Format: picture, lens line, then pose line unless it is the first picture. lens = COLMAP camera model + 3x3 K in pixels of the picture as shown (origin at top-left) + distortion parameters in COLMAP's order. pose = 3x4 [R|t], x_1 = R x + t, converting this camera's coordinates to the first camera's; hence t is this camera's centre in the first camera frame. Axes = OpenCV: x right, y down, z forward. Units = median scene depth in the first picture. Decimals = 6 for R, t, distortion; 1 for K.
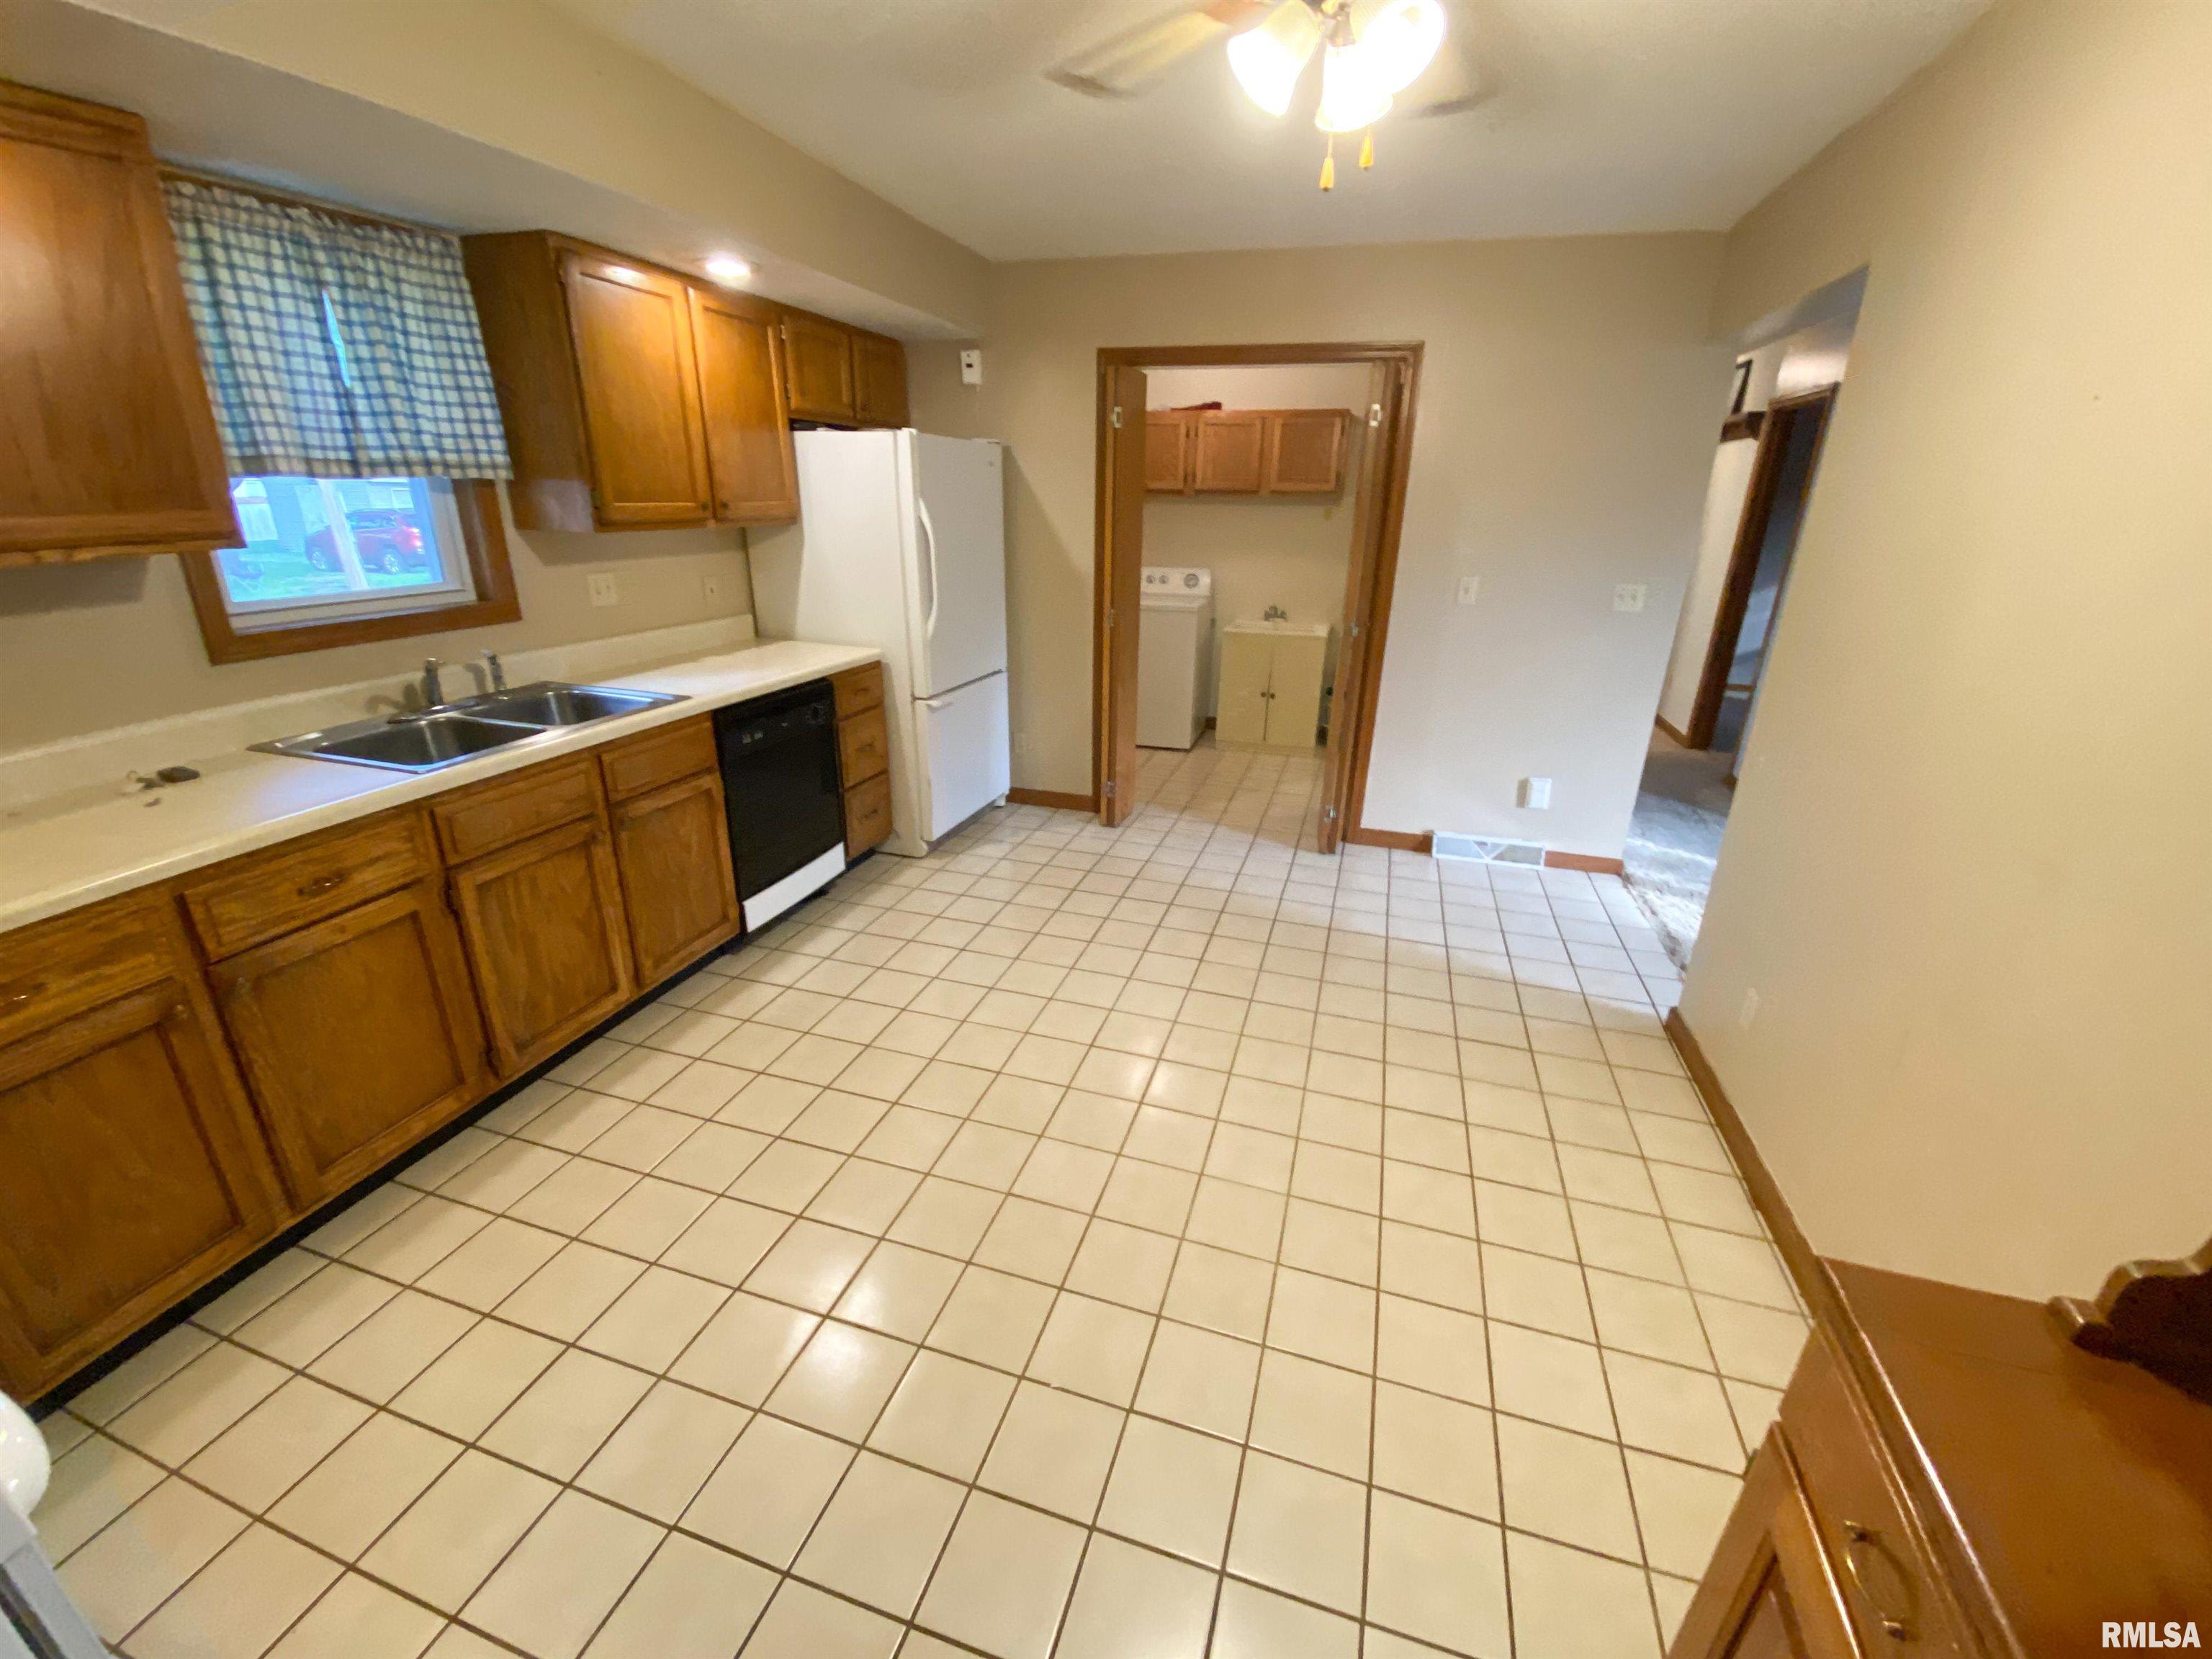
lens RADIAL K [[891.8, 0, 1107.6], [0, 891.8, 834.5], [0, 0, 1]] dist [0.029169, -0.023459]
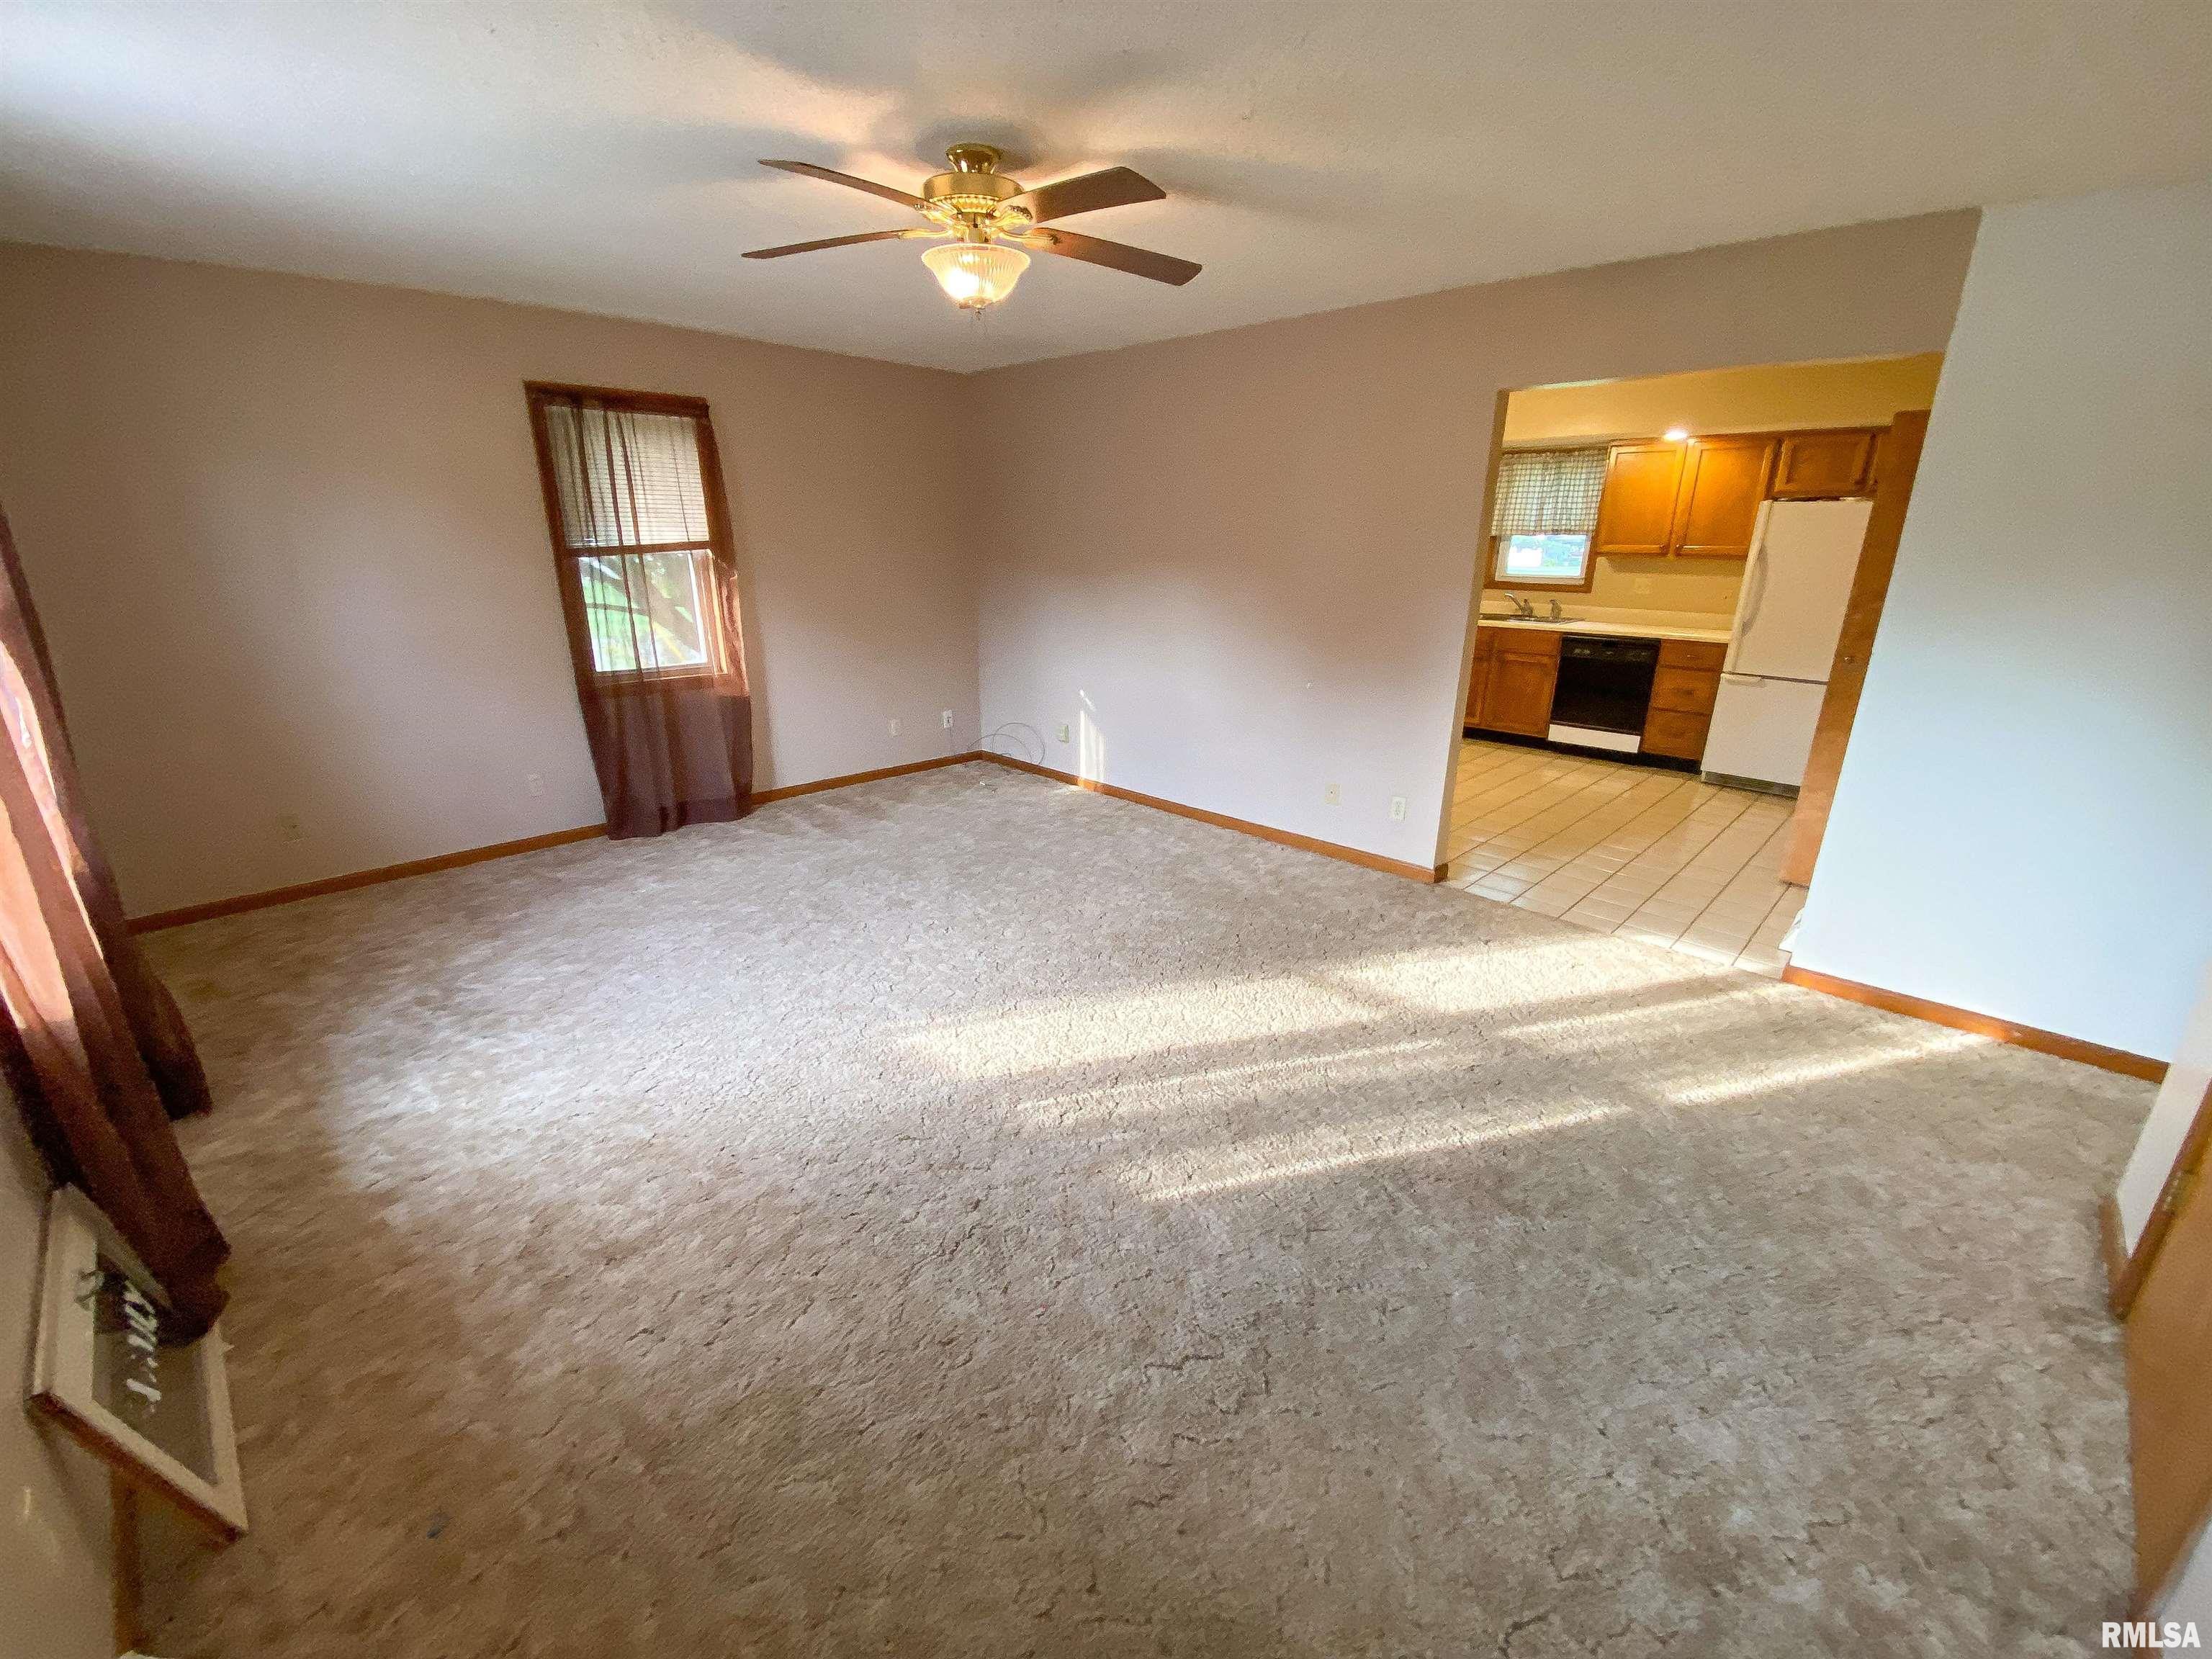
lens RADIAL K [[891.8, 0, 1107.6], [0, 891.8, 834.5], [0, 0, 1]] dist [0.029169, -0.023459]
pose [[-0.457758, 0.258042, -0.850807, 1.905595], [-0.329364, 0.839650, 0.431865, -0.273576], [0.825819, 0.477915, -0.299367, 0.843101]]
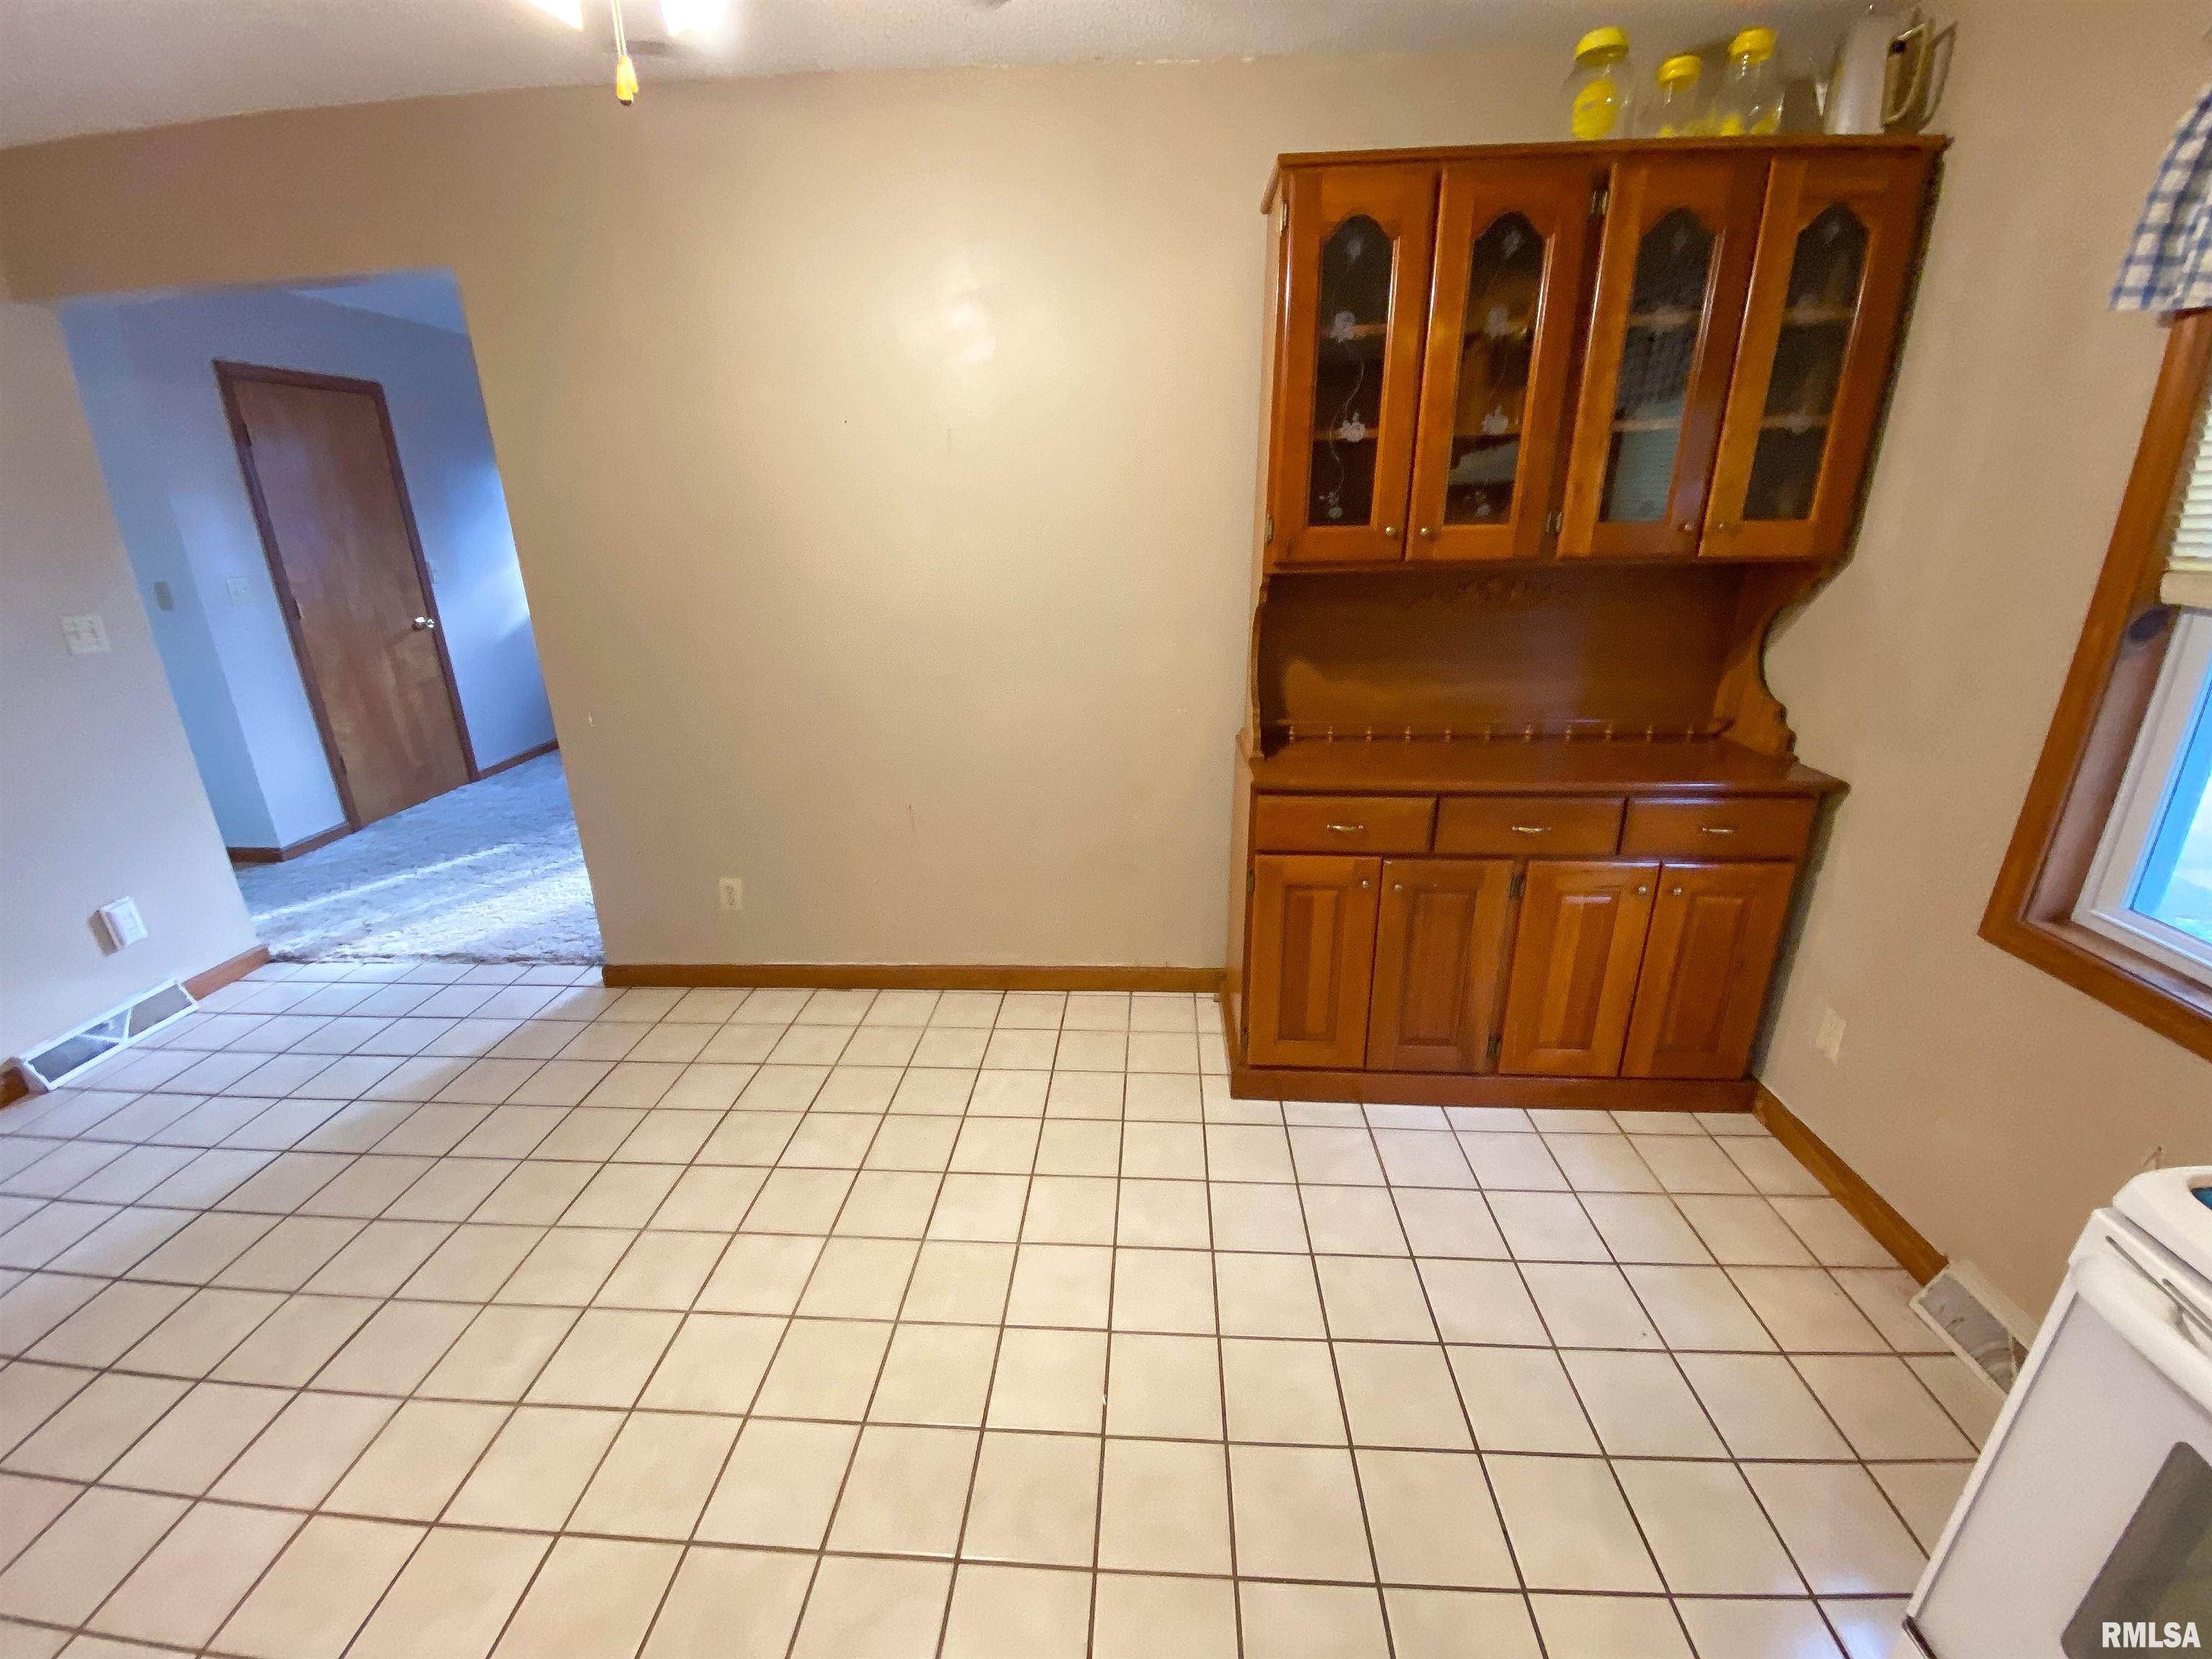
lens RADIAL K [[891.8, 0, 1107.6], [0, 891.8, 834.5], [0, 0, 1]] dist [0.029169, -0.023459]
pose [[-0.236814, -0.351915, 0.905580, -0.375778], [0.346656, 0.840136, 0.417135, -0.159014], [-0.907606, 0.412708, -0.076963, 0.421768]]
